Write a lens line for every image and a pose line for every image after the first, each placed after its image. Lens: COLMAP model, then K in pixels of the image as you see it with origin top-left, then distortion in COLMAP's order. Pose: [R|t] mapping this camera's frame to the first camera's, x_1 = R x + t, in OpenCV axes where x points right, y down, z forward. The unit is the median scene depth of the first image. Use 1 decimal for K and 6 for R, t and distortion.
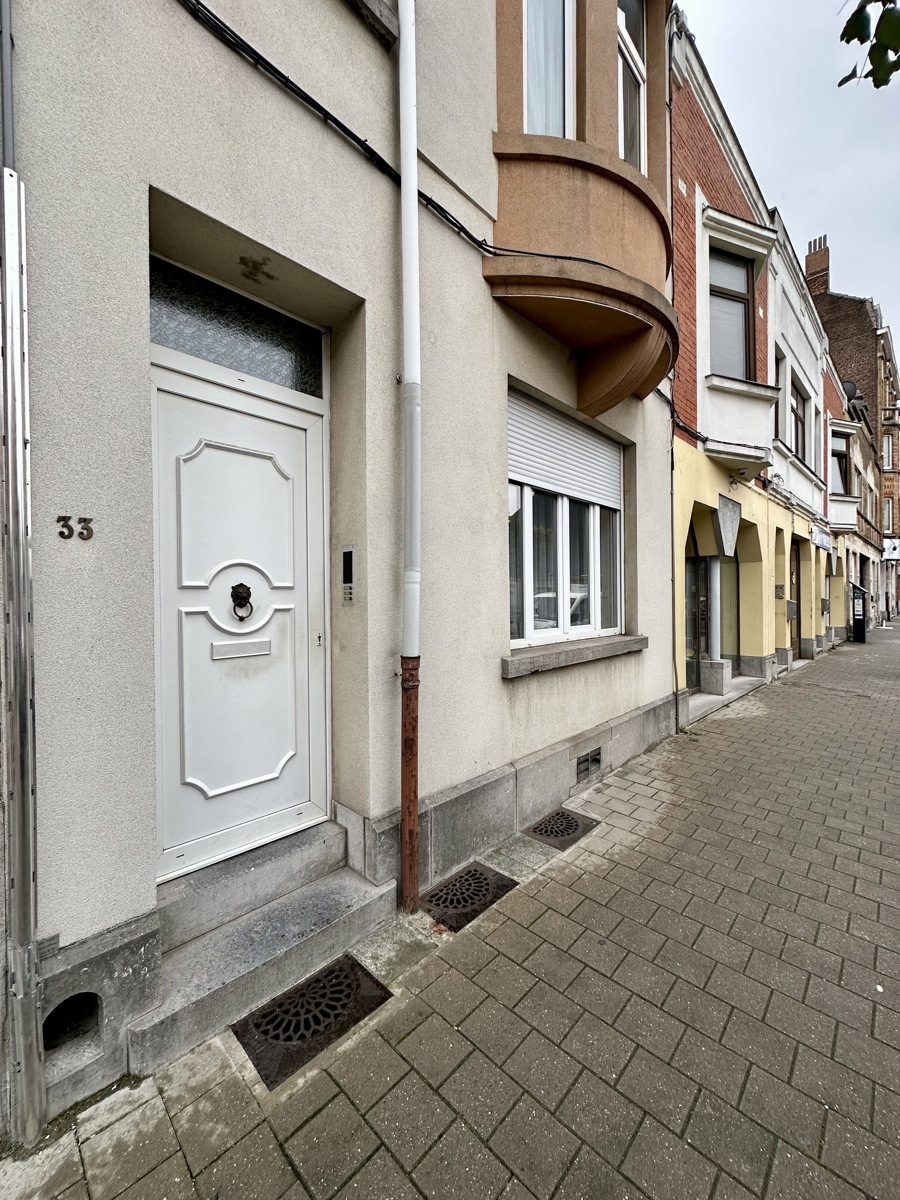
lens RADIAL K [[479.2, 0, 450.7], [0, 479.2, 600.0], [0, 0, 1]] dist [-0.003663, 0.000841]
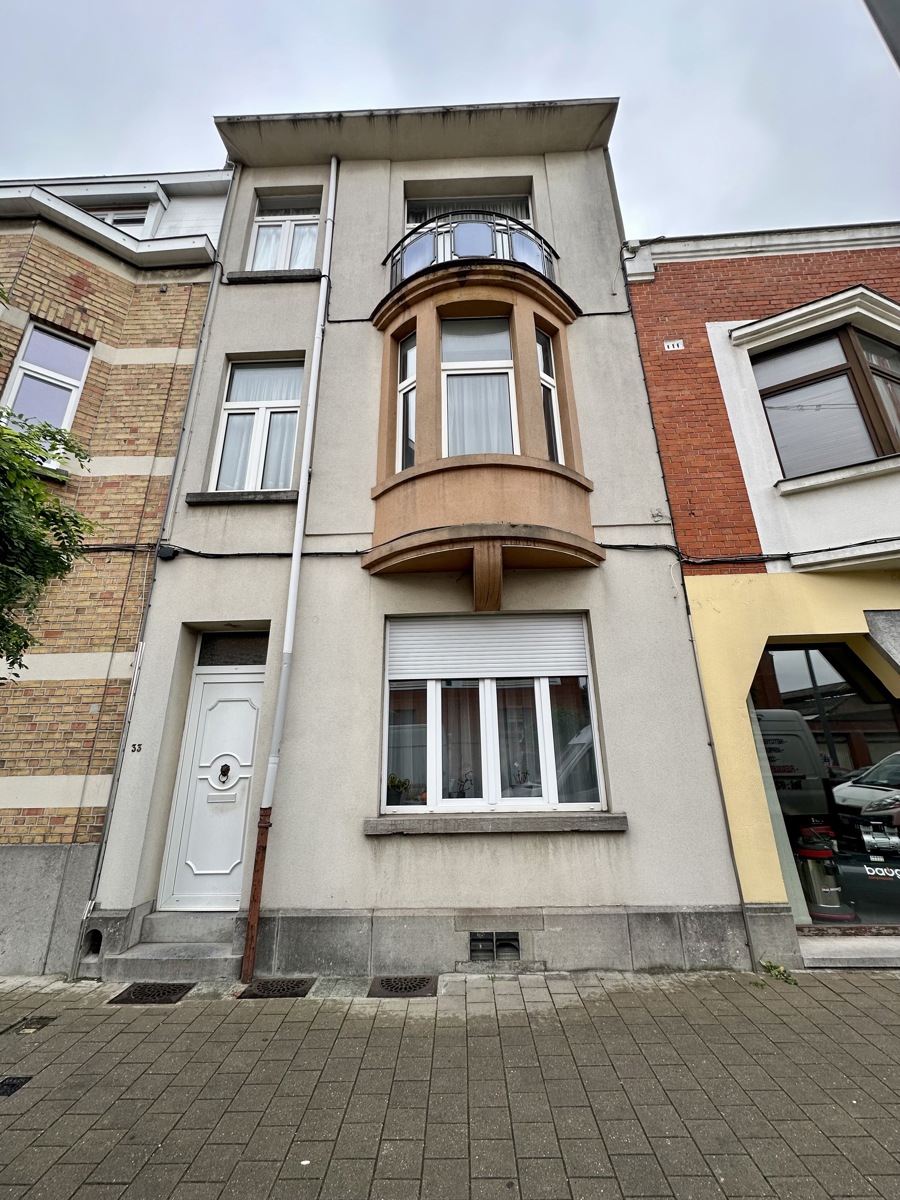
lens RADIAL K [[479.2, 0, 450.8], [0, 479.2, 599.4], [0, 0, 1]] dist [-0.003663, 0.000841]
pose [[0.669424, -0.242054, -0.702340, 1.453334], [0.006485, 0.947296, -0.320294, -0.031383], [0.742852, 0.209858, 0.635712, 0.190843]]
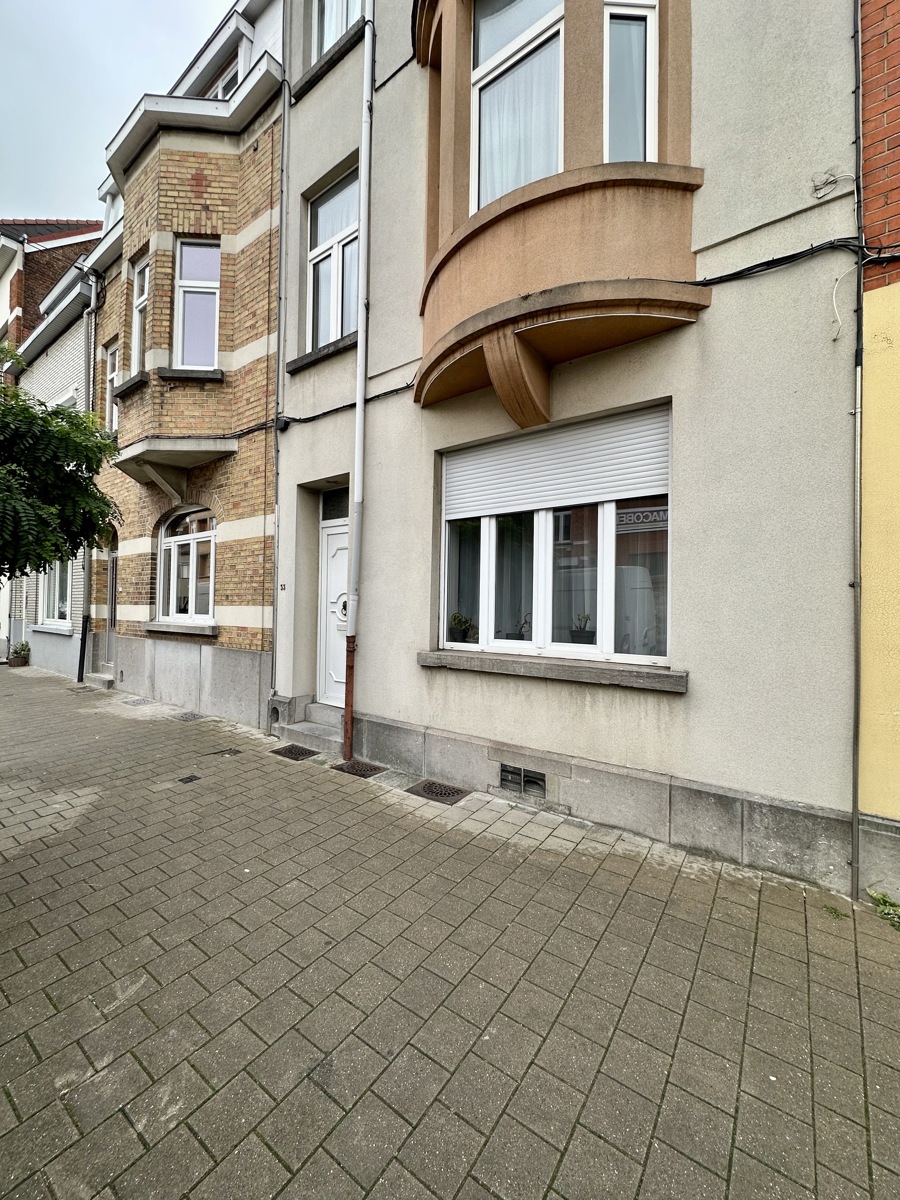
lens RADIAL K [[479.2, 0, 450.4], [0, 479.2, 599.7], [0, 0, 1]] dist [-0.003663, 0.000841]
pose [[0.131884, -0.004075, -0.991257, 1.644293], [-0.020204, 0.999773, -0.006799, -0.026817], [0.991059, 0.020924, 0.131772, 0.940766]]
